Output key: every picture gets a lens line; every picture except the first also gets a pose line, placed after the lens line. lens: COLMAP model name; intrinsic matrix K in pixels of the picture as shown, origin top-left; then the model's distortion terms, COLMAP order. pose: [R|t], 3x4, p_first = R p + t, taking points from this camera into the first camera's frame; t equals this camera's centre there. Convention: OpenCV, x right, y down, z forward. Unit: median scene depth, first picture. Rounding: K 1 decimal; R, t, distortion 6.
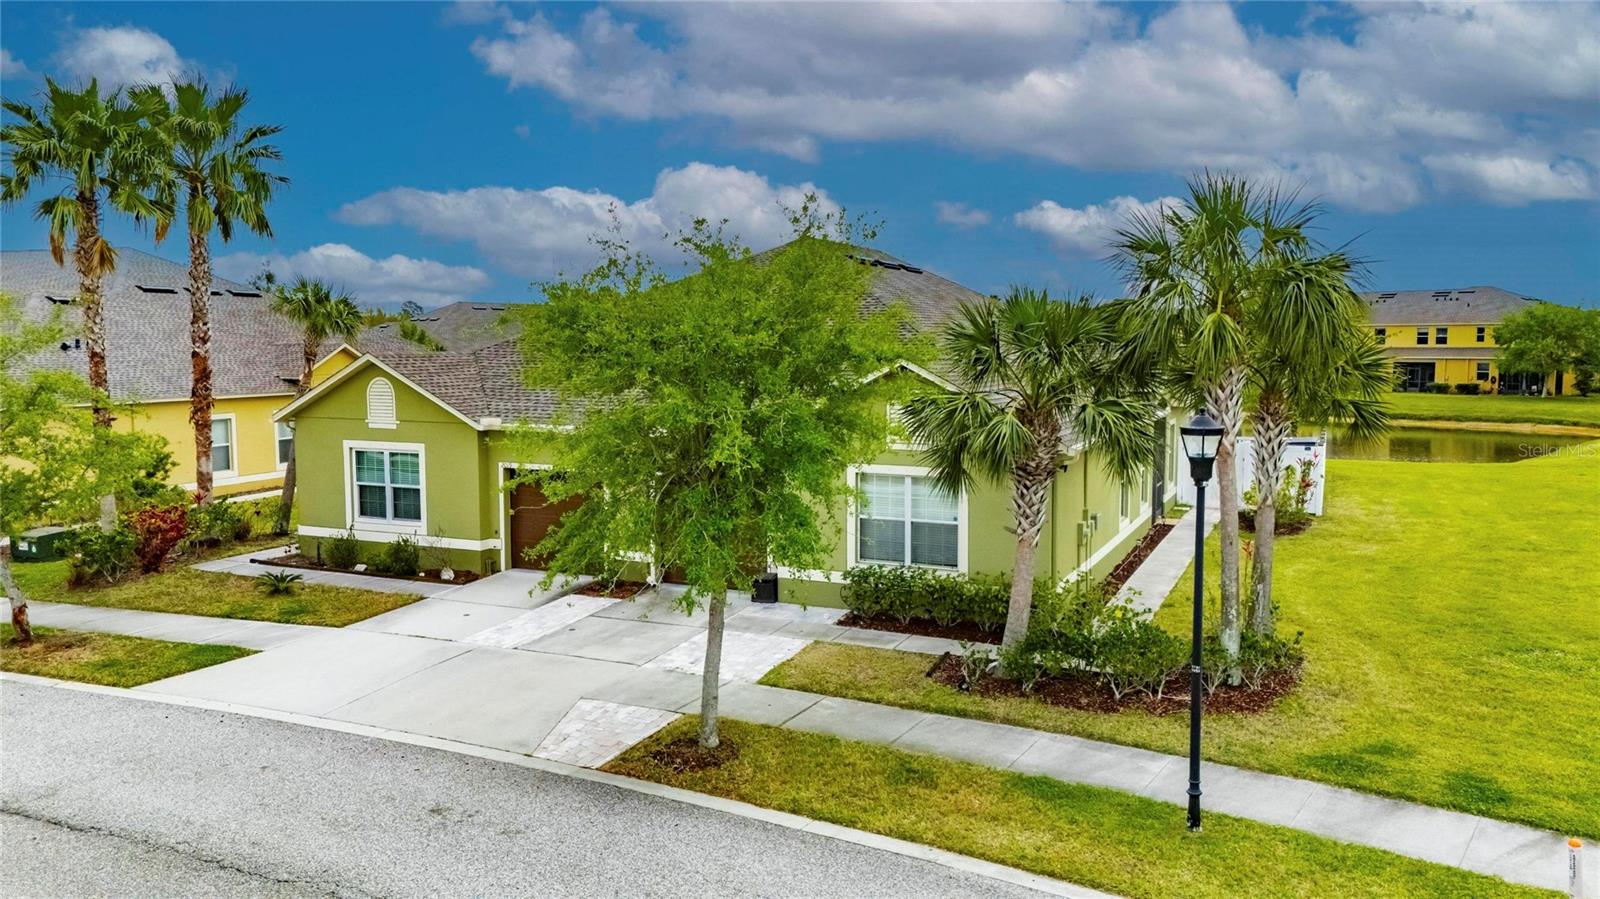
lens RADIAL K [[1176.4, 0, 794.6], [0, 1176.4, 458.6], [0, 0, 1]] dist [0.069750, -0.064725]
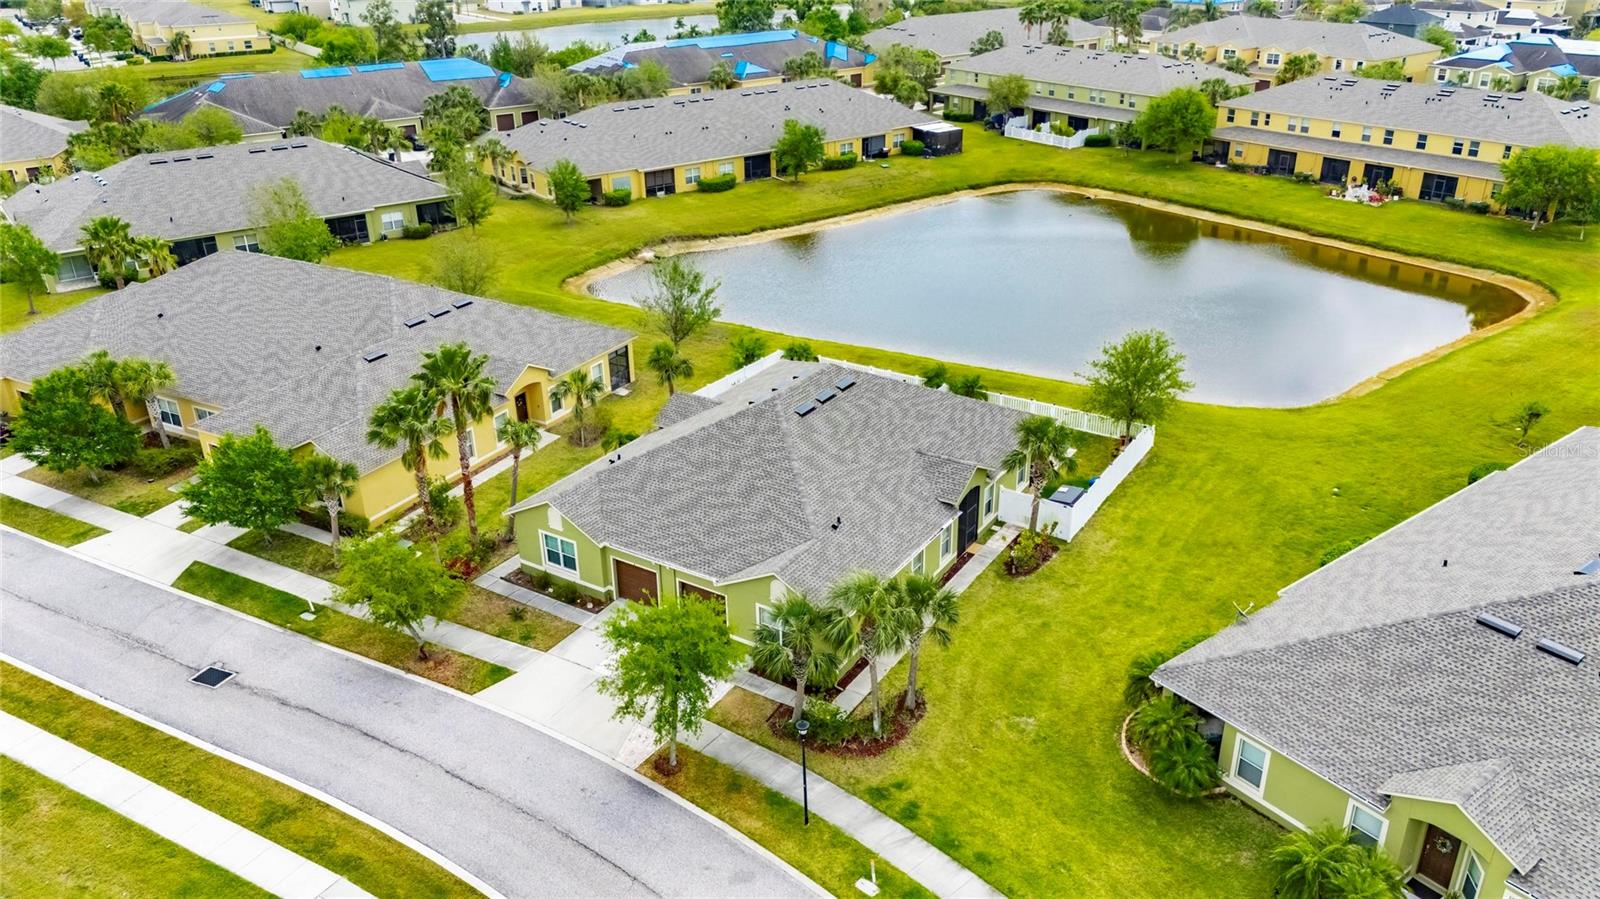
lens RADIAL K [[1176.4, 0, 793.8], [0, 1176.4, 448.2], [0, 0, 1]] dist [0.069750, -0.064725]
pose [[0.990279, 0.044504, -0.131786, 0.340738], [0.001272, 0.944499, 0.328512, -0.864443], [0.139092, -0.325486, 0.935261, -0.855158]]
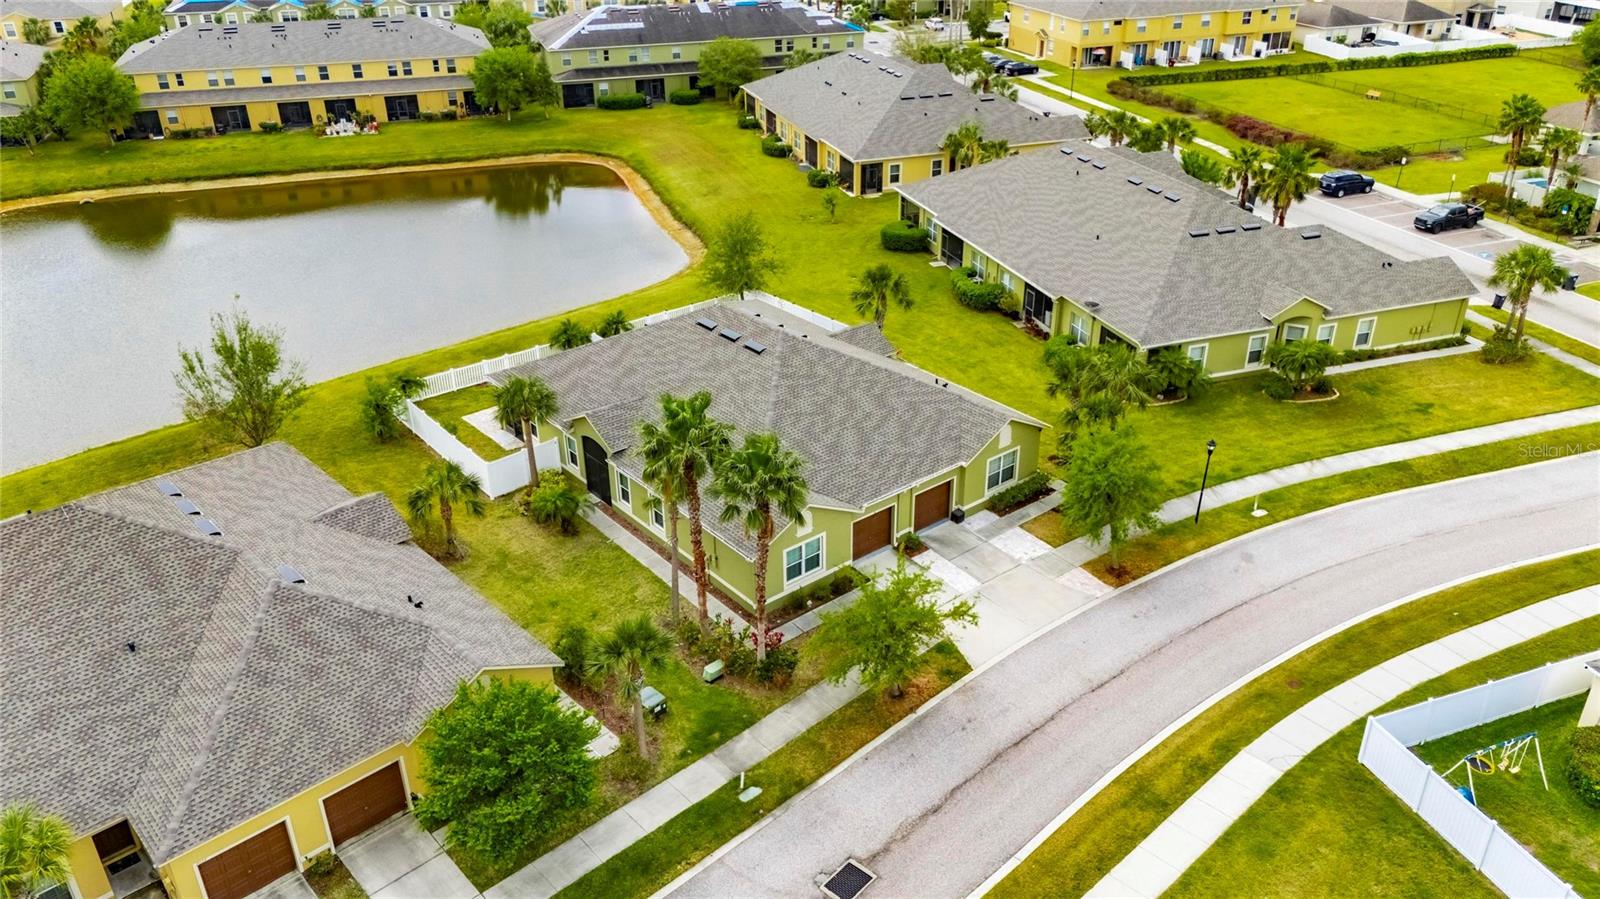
lens RADIAL K [[1176.4, 0, 807.0], [0, 1176.4, 448.6], [0, 0, 1]] dist [0.069750, -0.064725]
pose [[0.431736, -0.421961, 0.797216, -1.838433], [0.098439, 0.900594, 0.423368, -0.971582], [-0.896612, -0.104306, 0.430356, 0.210938]]
